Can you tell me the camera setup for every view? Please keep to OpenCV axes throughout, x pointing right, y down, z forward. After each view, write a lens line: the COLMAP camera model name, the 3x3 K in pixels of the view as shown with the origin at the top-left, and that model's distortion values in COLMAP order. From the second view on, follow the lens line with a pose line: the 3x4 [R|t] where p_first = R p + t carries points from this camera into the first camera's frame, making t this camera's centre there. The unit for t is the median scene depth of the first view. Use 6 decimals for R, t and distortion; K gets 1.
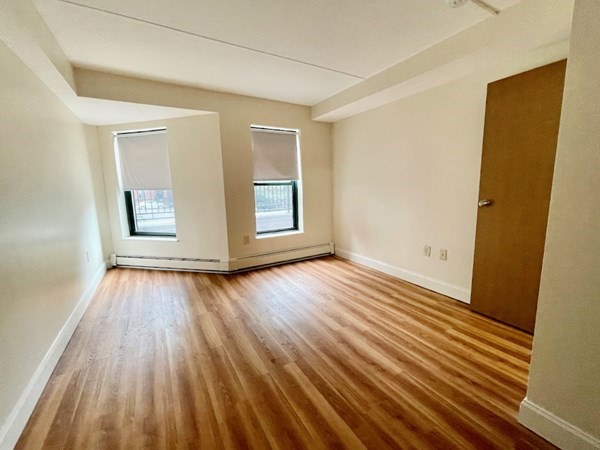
lens RADIAL K [[247.7, 0, 295.9], [0, 247.7, 221.9], [0, 0, 1]] dist [0.002274, 0.000058]
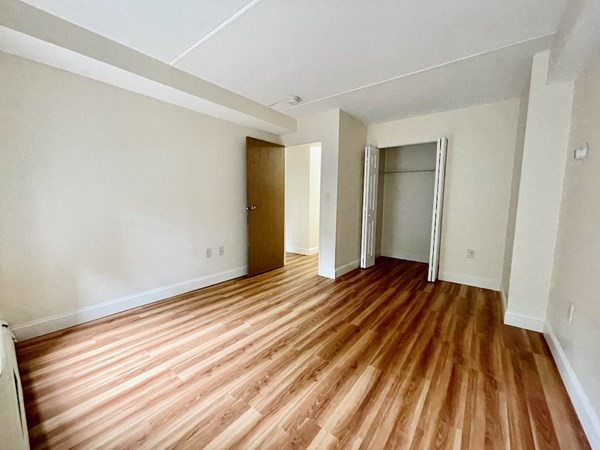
lens RADIAL K [[247.7, 0, 297.4], [0, 247.7, 226.0], [0, 0, 1]] dist [0.002274, 0.000058]
pose [[-0.368469, -0.083727, 0.925862, -0.698599], [0.132119, 0.981111, 0.141303, -0.118220], [-0.920204, 0.174390, -0.350447, 1.029546]]
